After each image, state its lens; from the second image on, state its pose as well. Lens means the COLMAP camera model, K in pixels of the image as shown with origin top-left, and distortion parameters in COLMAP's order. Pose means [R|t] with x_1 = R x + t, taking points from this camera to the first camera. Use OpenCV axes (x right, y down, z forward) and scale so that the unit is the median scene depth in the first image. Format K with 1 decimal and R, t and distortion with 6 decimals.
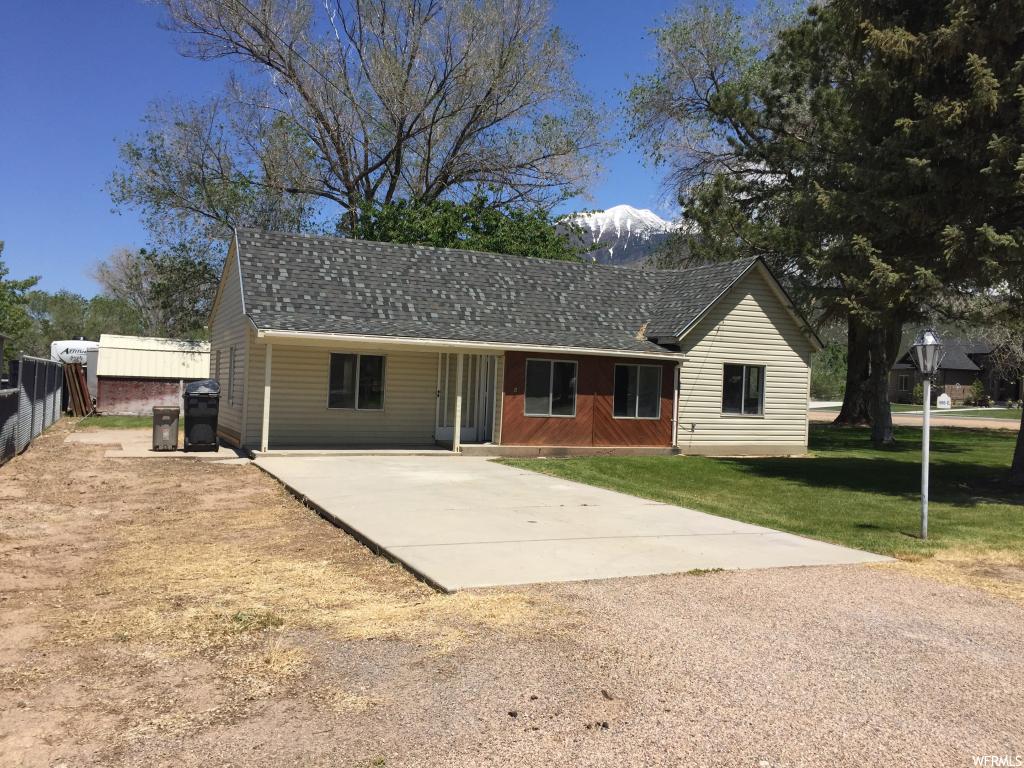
lens RADIAL K [[876.3, 0, 511.8], [0, 876.3, 384.8], [0, 0, 1]] dist [-0.004871, 0.001579]
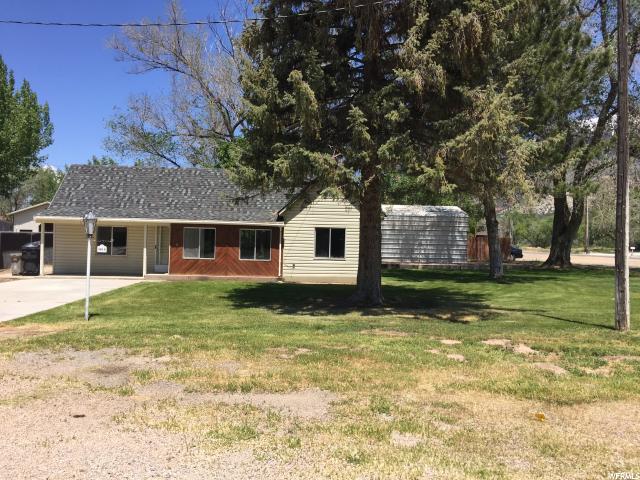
lens RADIAL K [[547.7, 0, 319.9], [0, 547.7, 238.0], [0, 0, 1]] dist [-0.004871, 0.001579]
pose [[0.945810, -0.015103, -0.324370, 0.607283], [0.009990, 0.999798, -0.017421, 0.014208], [0.324568, 0.013236, 0.945770, 0.013474]]
